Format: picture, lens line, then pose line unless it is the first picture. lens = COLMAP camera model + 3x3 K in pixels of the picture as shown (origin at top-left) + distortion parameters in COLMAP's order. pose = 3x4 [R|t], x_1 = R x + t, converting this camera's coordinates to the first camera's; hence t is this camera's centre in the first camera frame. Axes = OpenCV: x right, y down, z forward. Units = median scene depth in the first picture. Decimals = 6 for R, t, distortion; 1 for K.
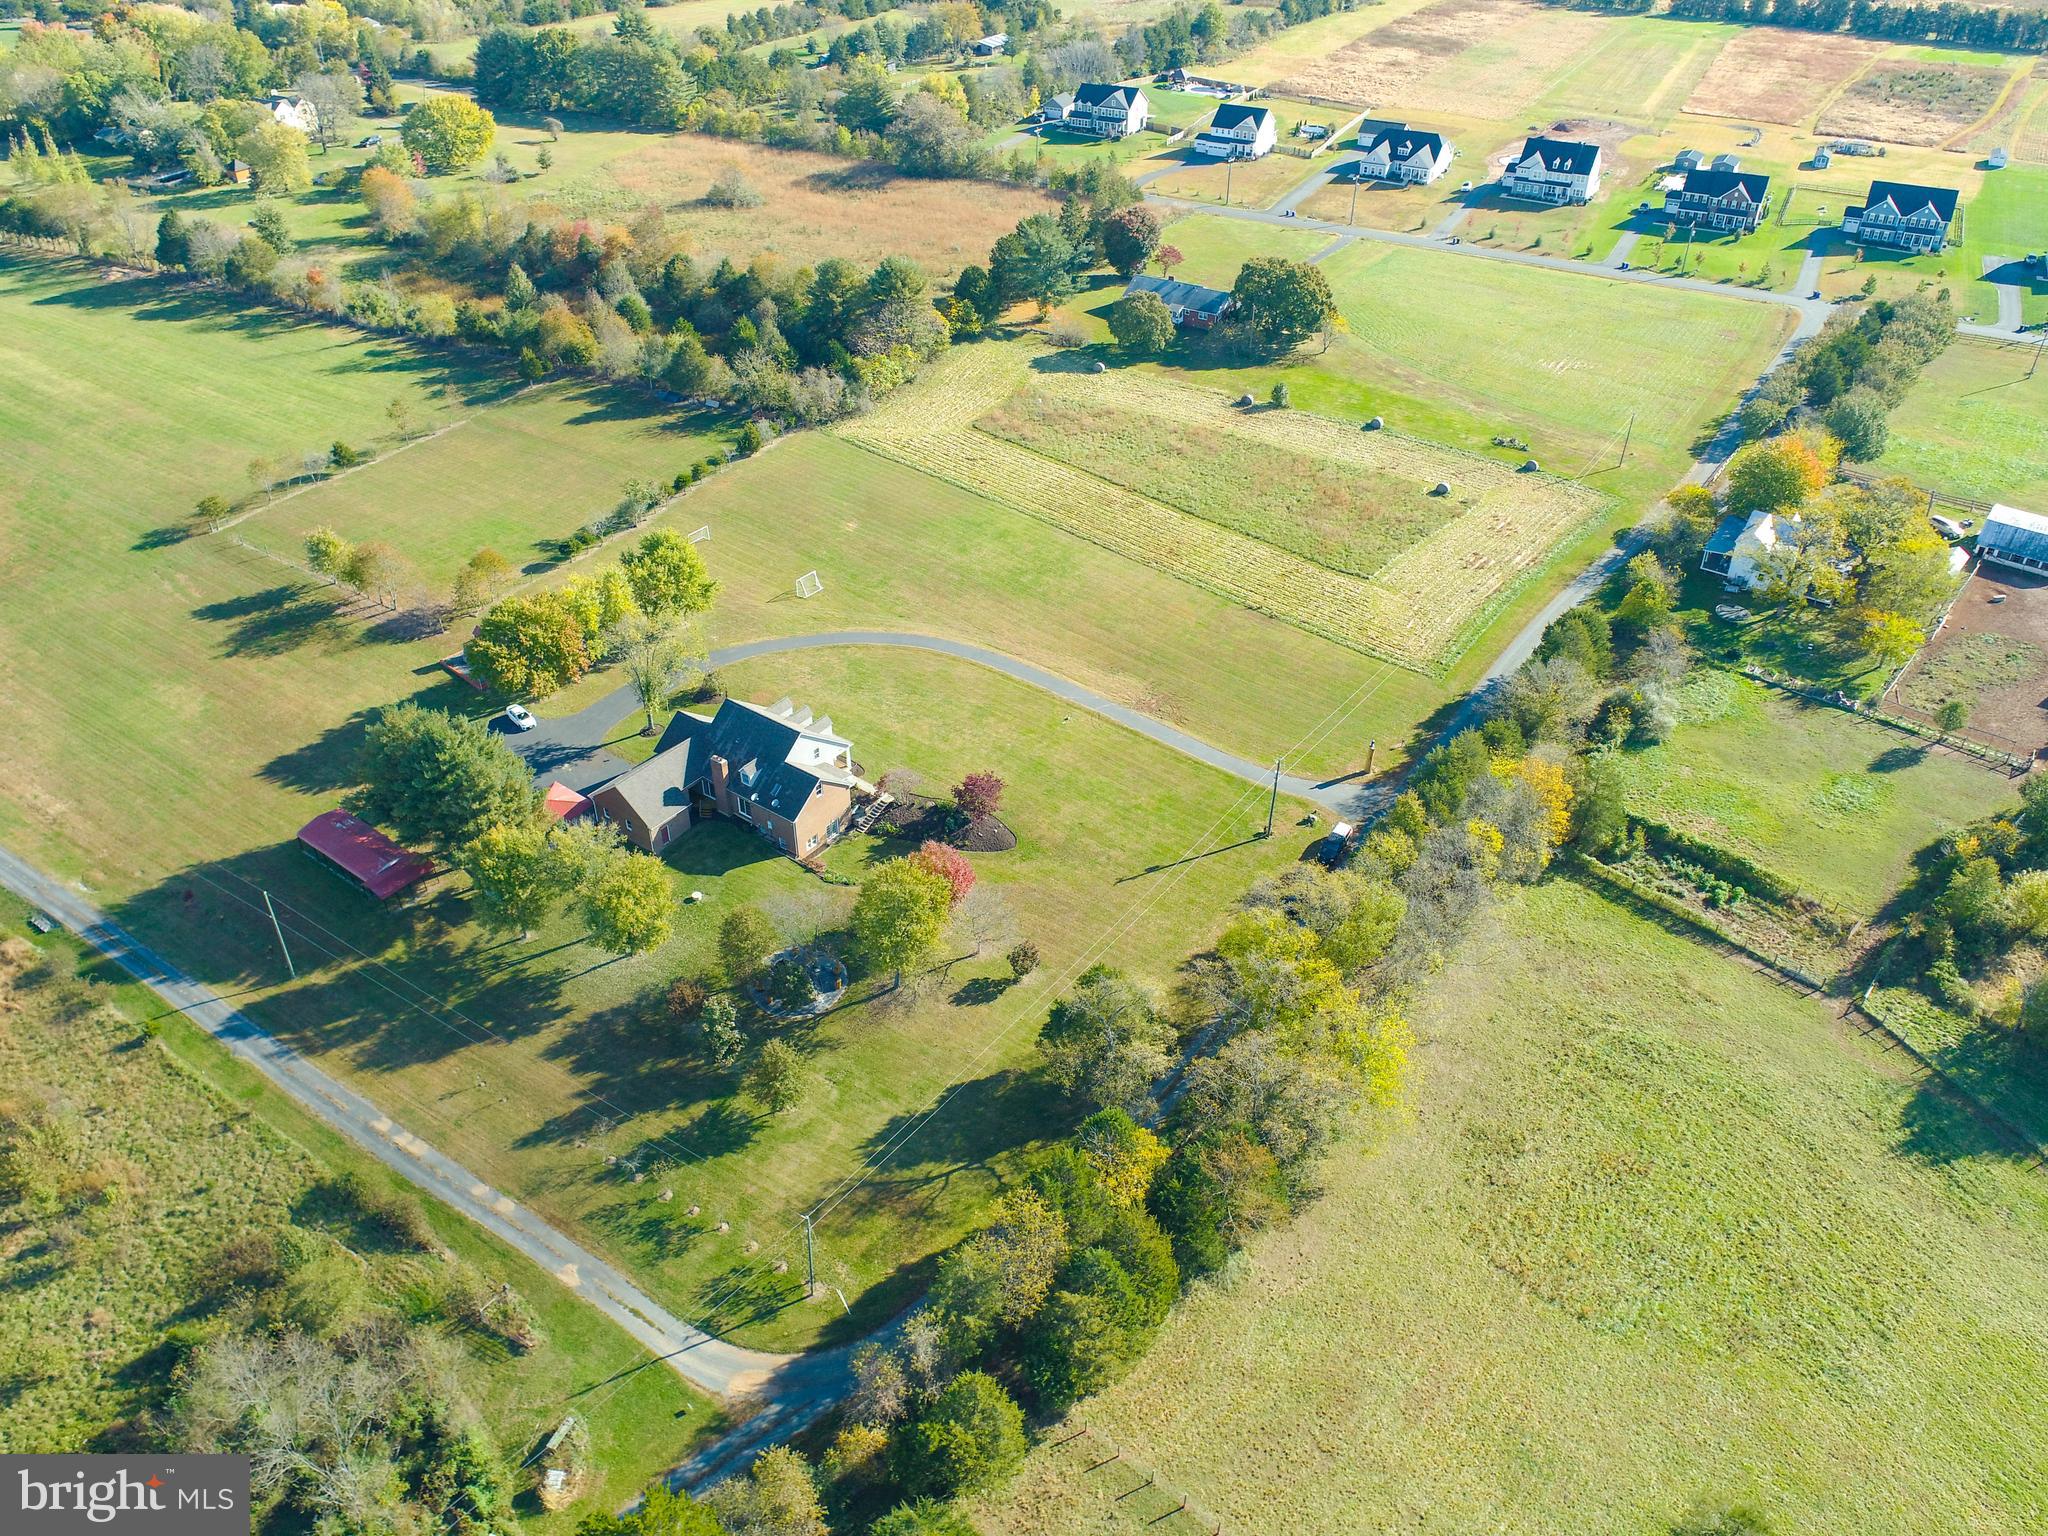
lens RADIAL K [[1520.4, 0, 1031.9], [0, 1520.4, 762.5], [0, 0, 1]] dist [-0.004886, 0.007121]
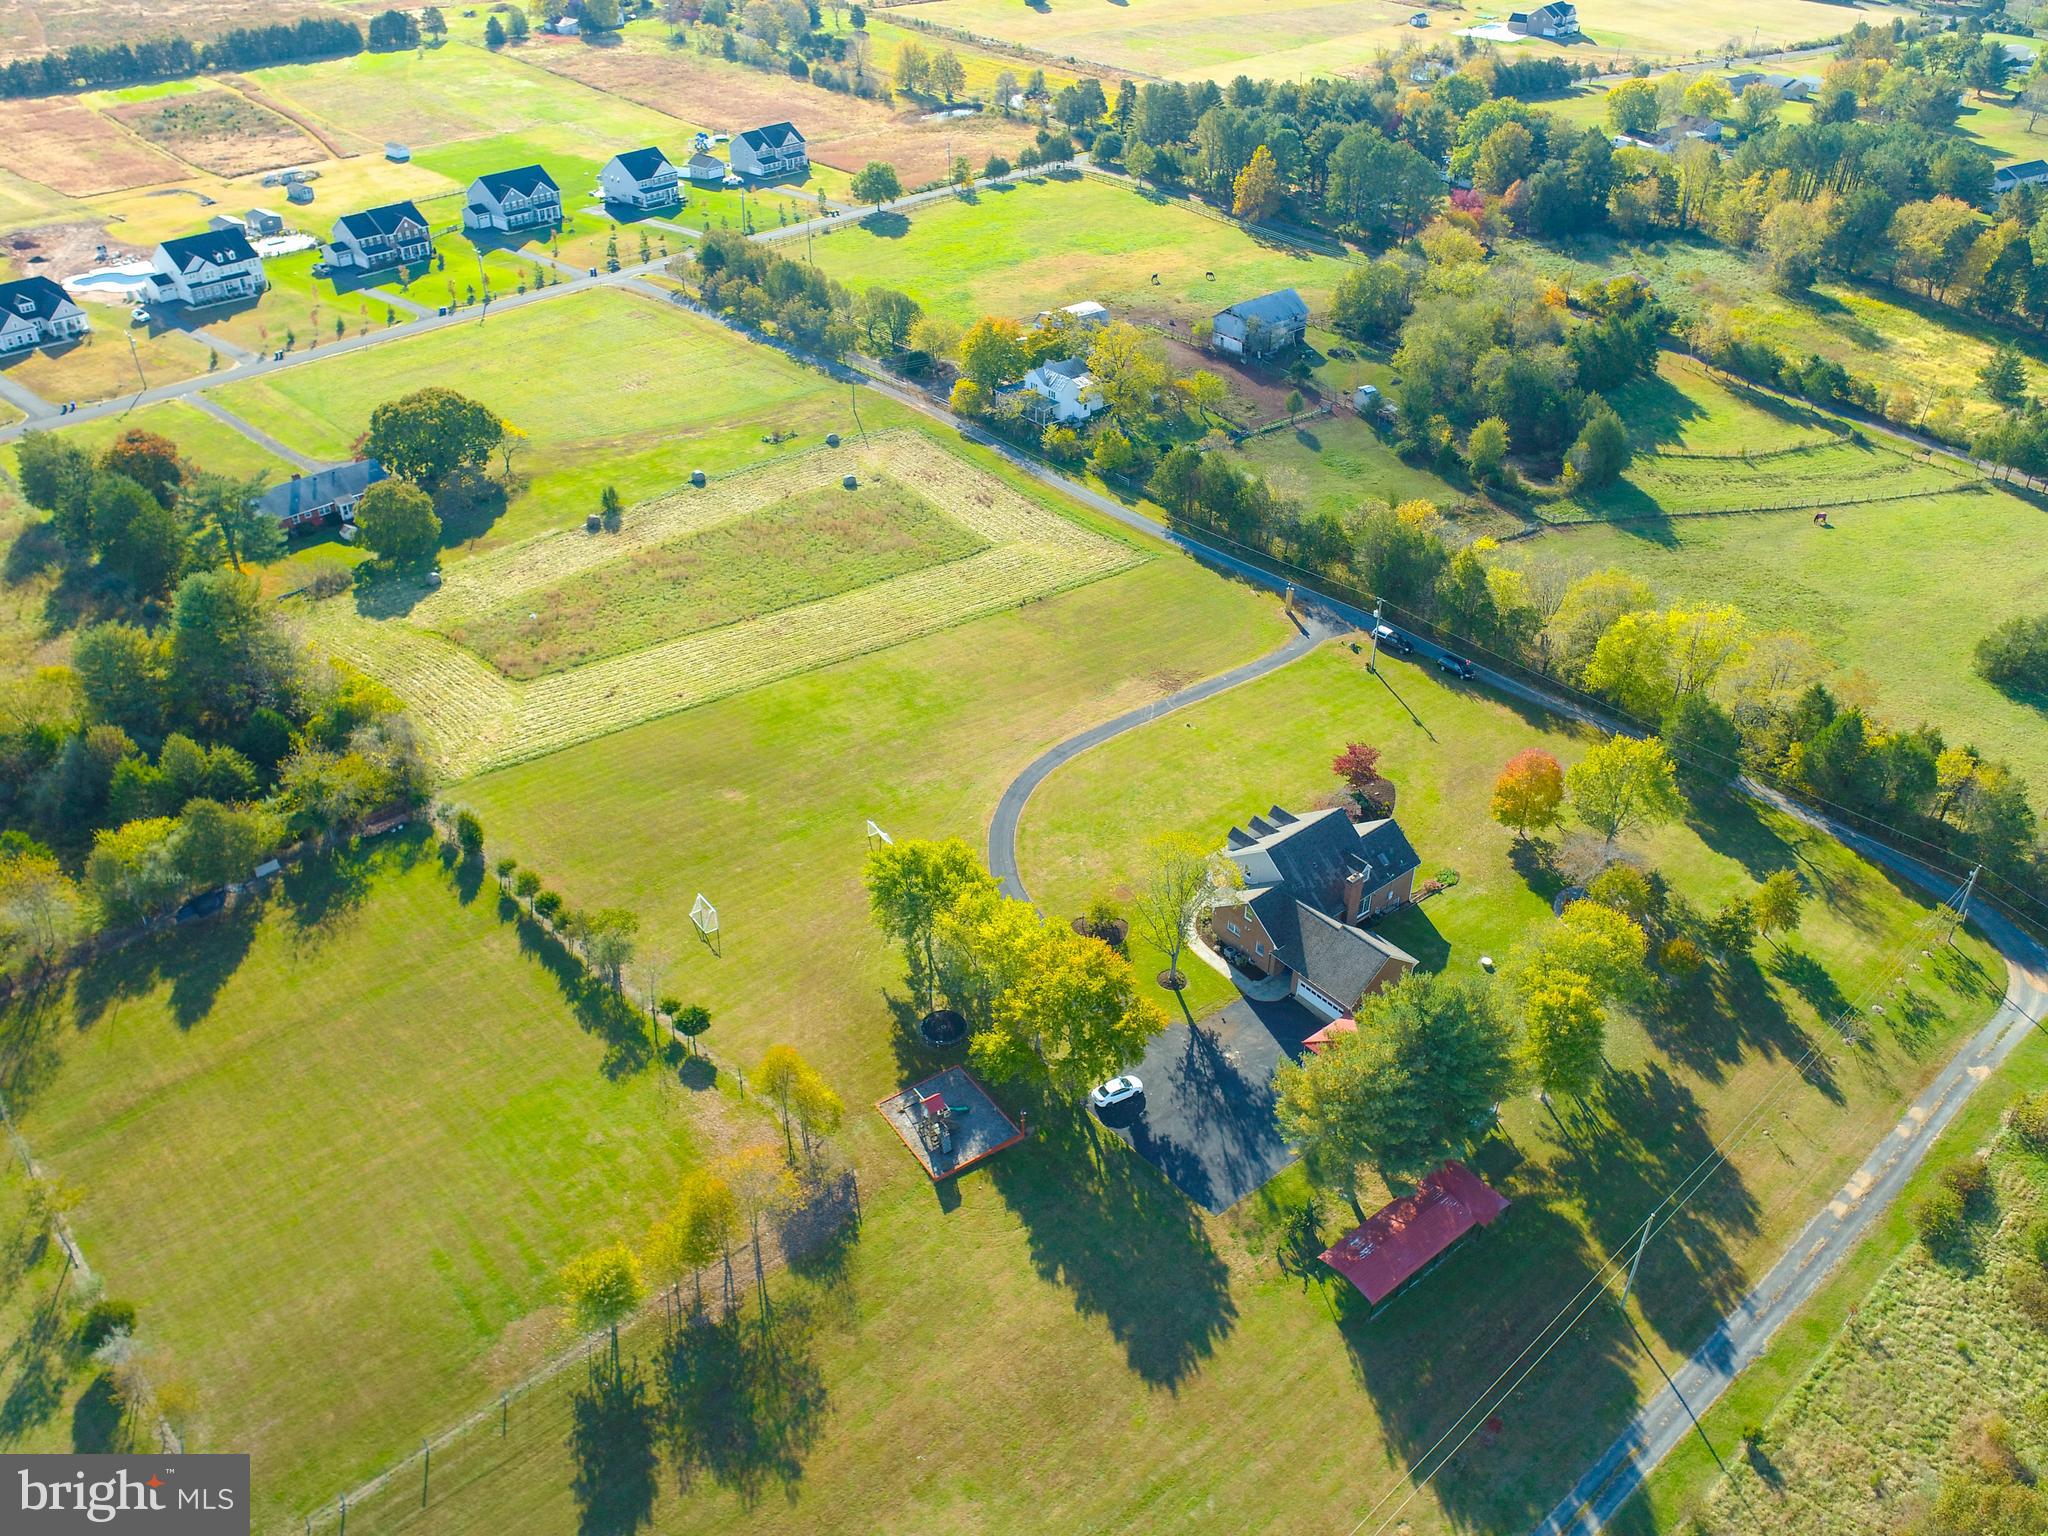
lens RADIAL K [[1520.4, 0, 1031.9], [0, 1520.4, 762.5], [0, 0, 1]] dist [-0.004886, 0.007121]
pose [[0.256828, -0.552341, 0.793069, -0.749748], [0.568450, 0.749973, 0.338239, -0.375432], [-0.781603, 0.363951, 0.506593, 0.525827]]
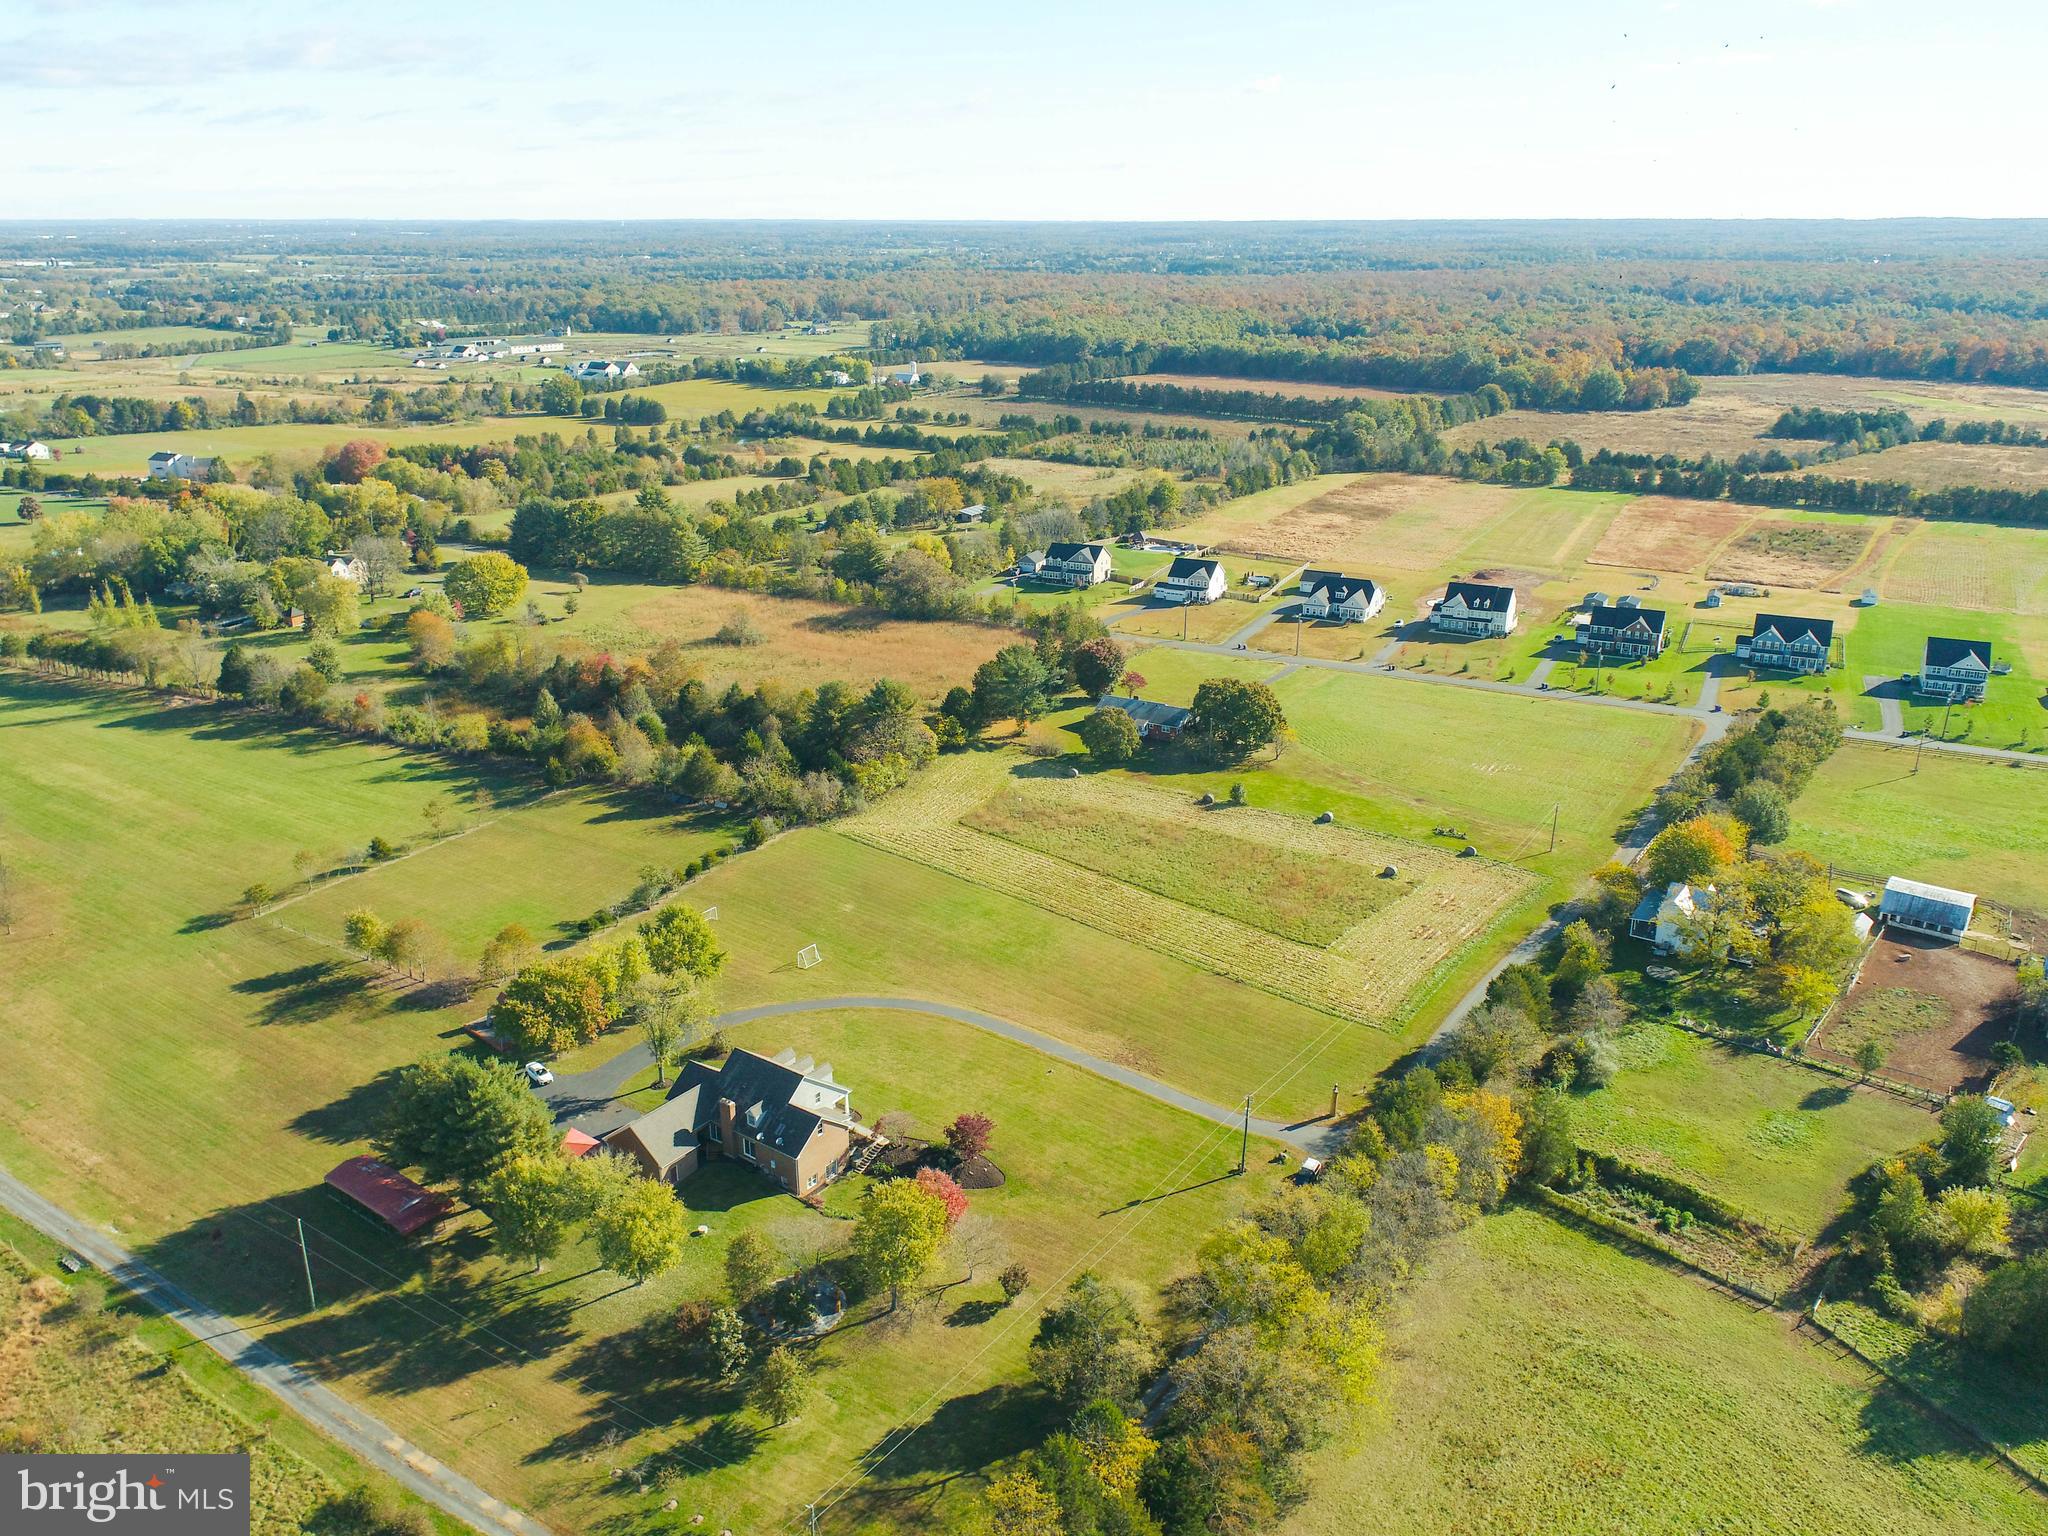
lens RADIAL K [[1517.9, 0, 1030.6], [0, 1517.9, 788.6], [0, 0, 1]] dist [0.003167, 0.004382]
pose [[0.999833, -0.009262, 0.015753, -0.005474], [0.013109, 0.964107, -0.265190, 0.057485], [-0.012731, 0.265353, 0.964067, -0.075895]]
